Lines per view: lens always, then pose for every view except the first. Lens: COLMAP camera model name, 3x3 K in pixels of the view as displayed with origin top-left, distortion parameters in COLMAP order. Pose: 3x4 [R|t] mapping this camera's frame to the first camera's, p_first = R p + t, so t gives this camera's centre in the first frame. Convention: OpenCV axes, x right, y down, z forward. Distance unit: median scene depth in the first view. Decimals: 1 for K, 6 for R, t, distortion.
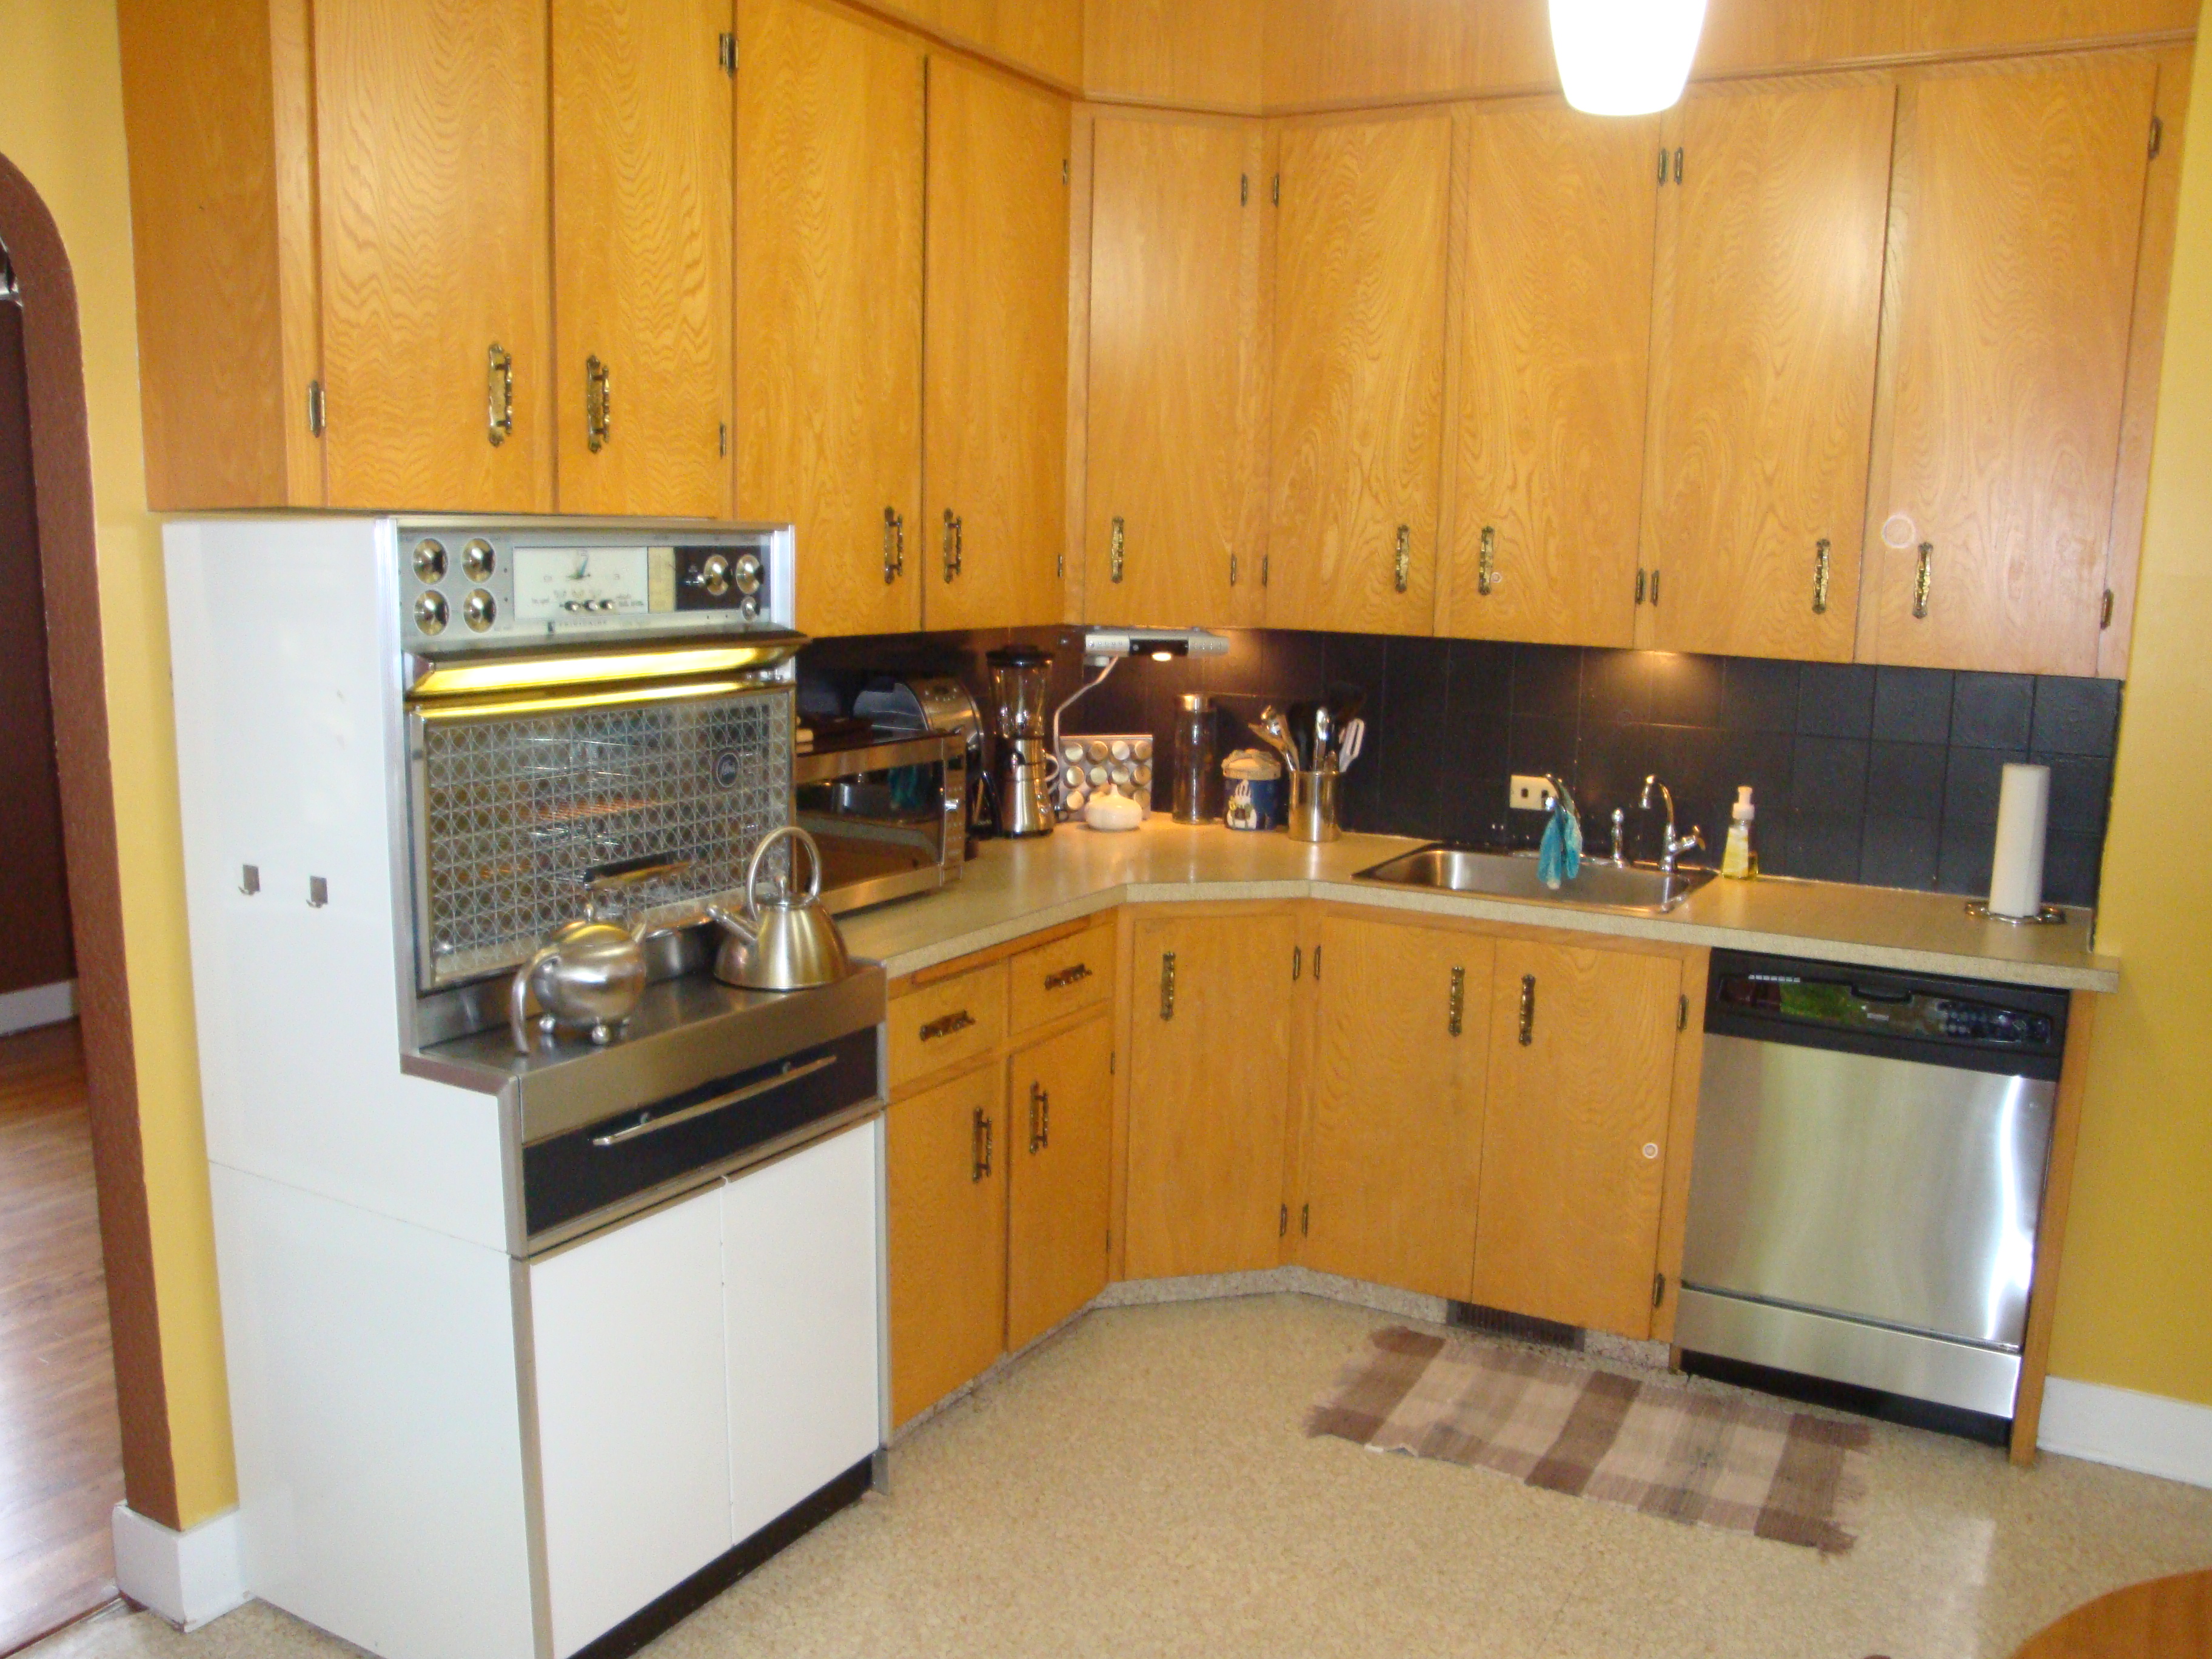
lens RADIAL K [[1849.3, 0, 1120.8], [0, 1849.3, 854.9], [0, 0, 1]] dist [-0.167171, 0.154702]
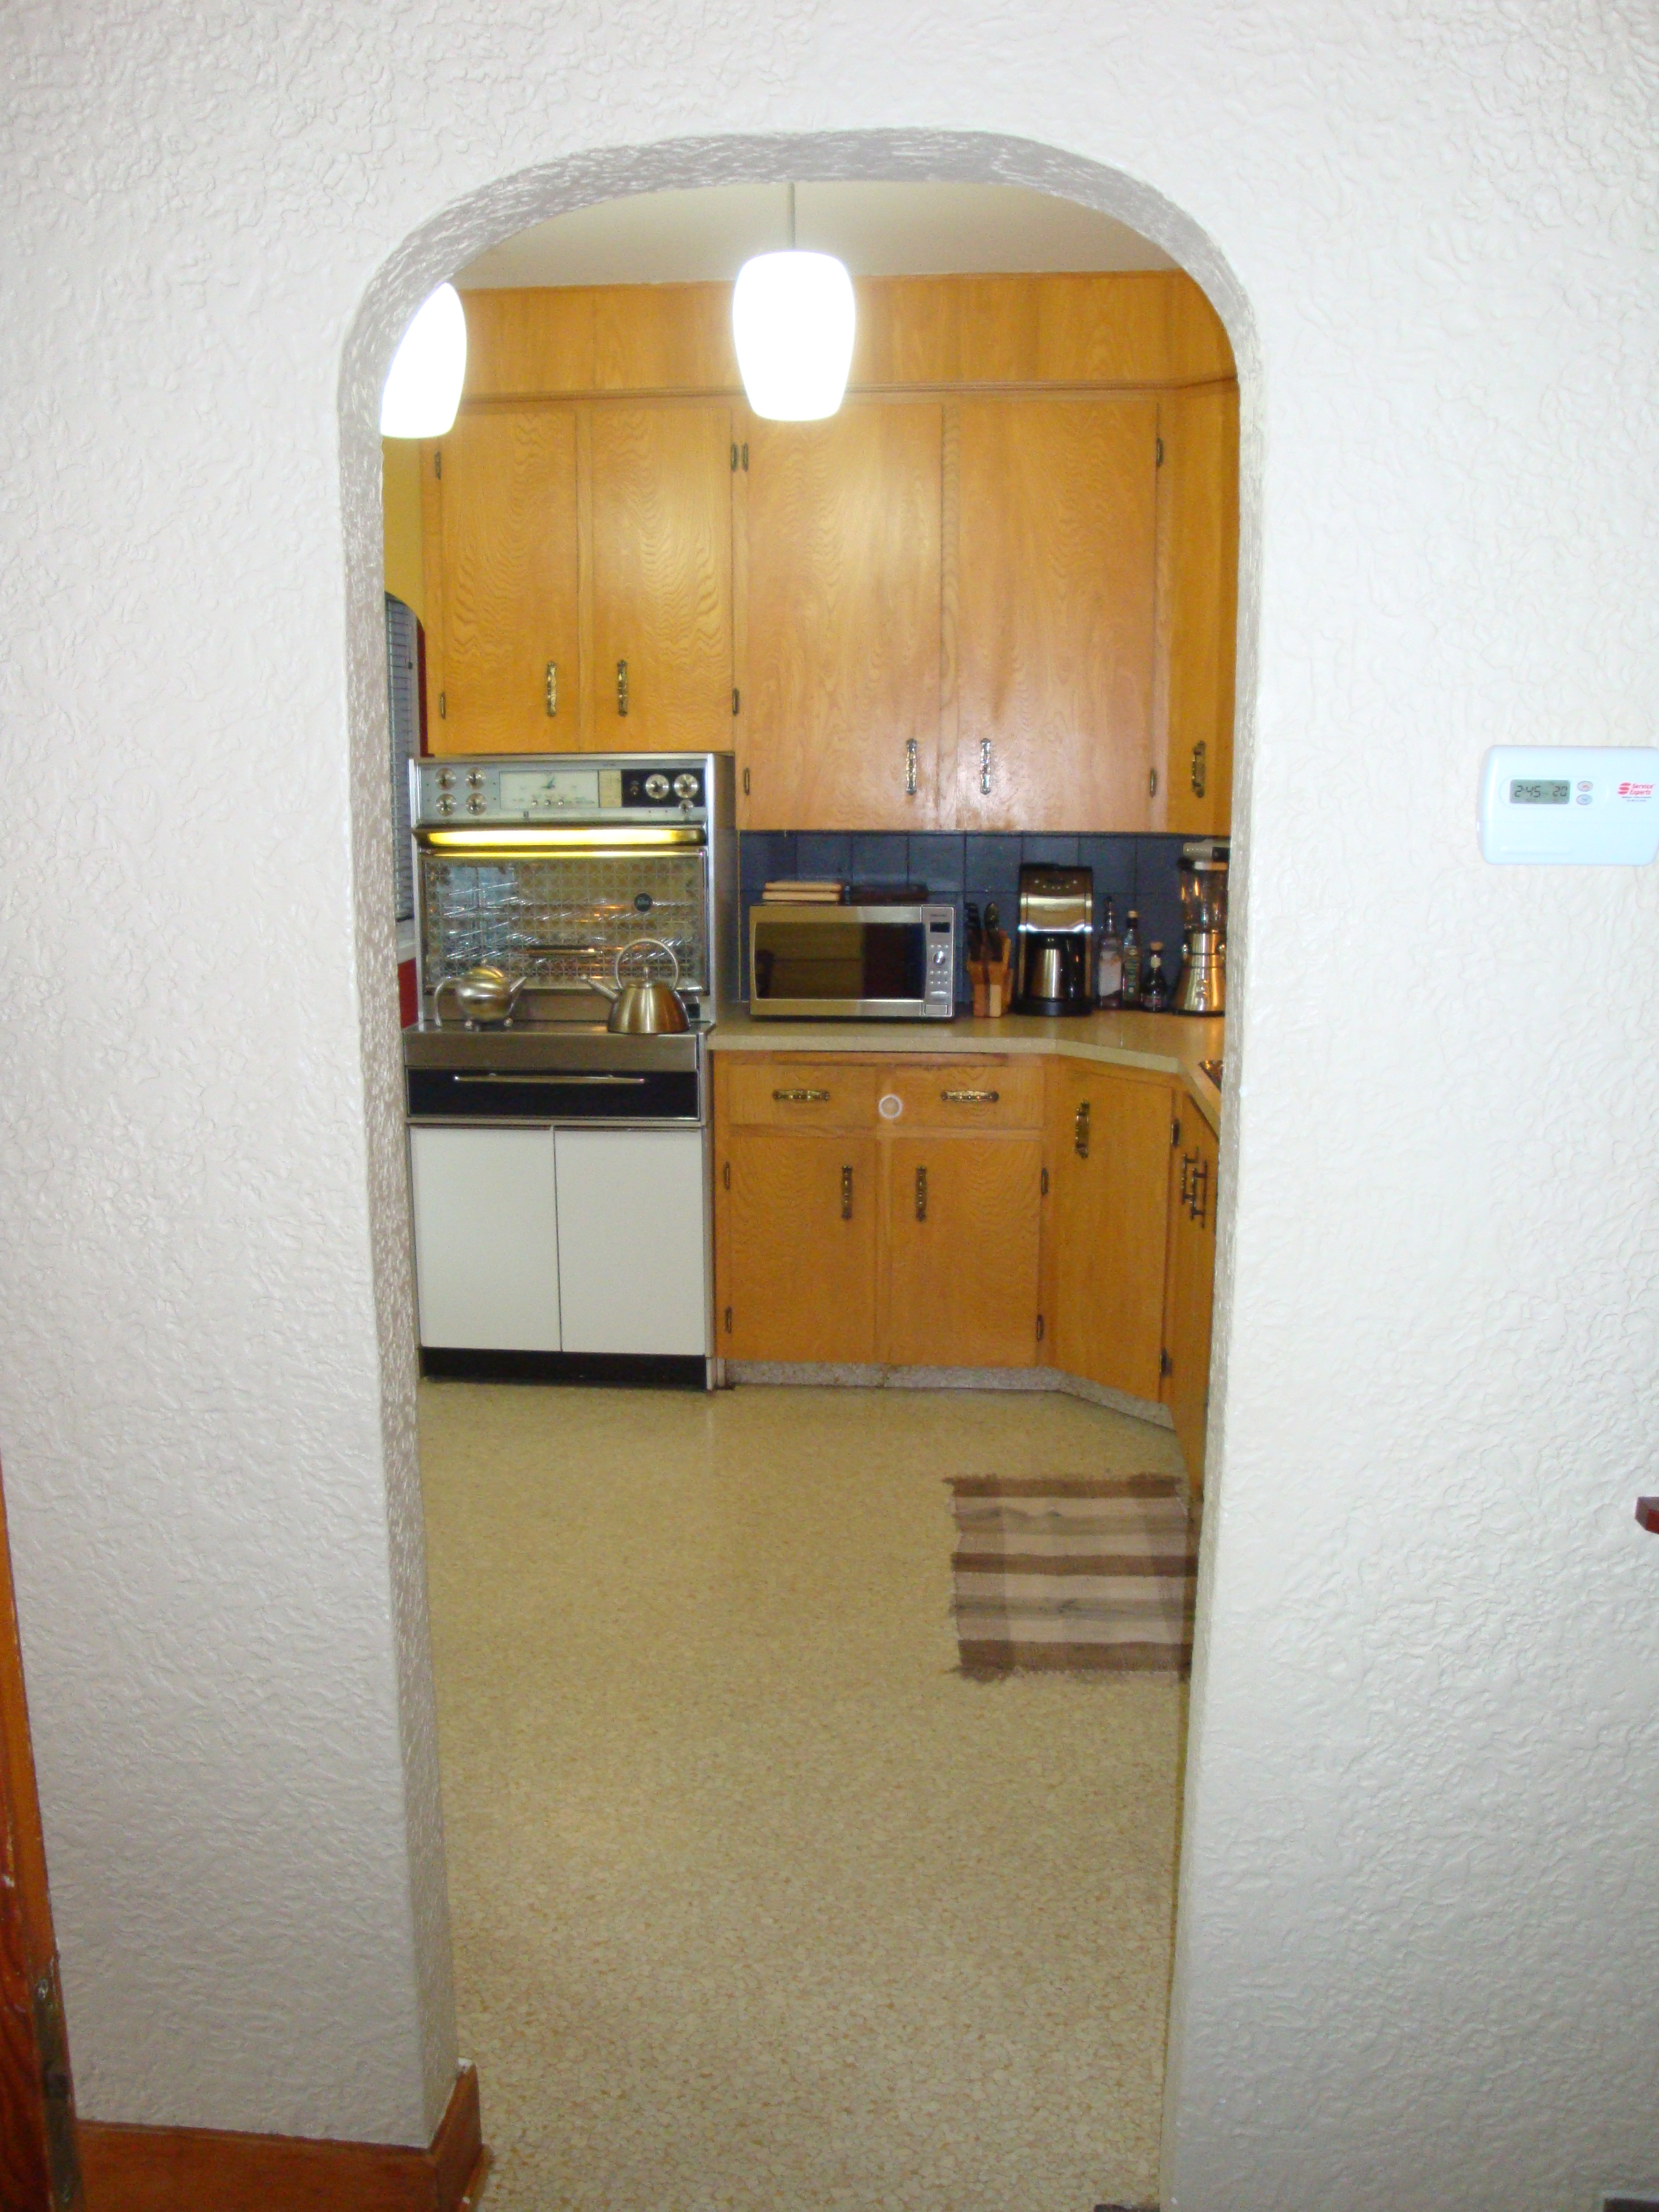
lens RADIAL K [[1844.9, 0, 790.1], [0, 1844.9, 1129.4], [0, 0, 1]] dist [-0.164448, 0.146815]
pose [[0.394490, 0.153854, -0.905929, 1.155023], [-0.140481, 0.984392, 0.106007, -0.032538], [0.908099, 0.085448, 0.409946, 0.374084]]
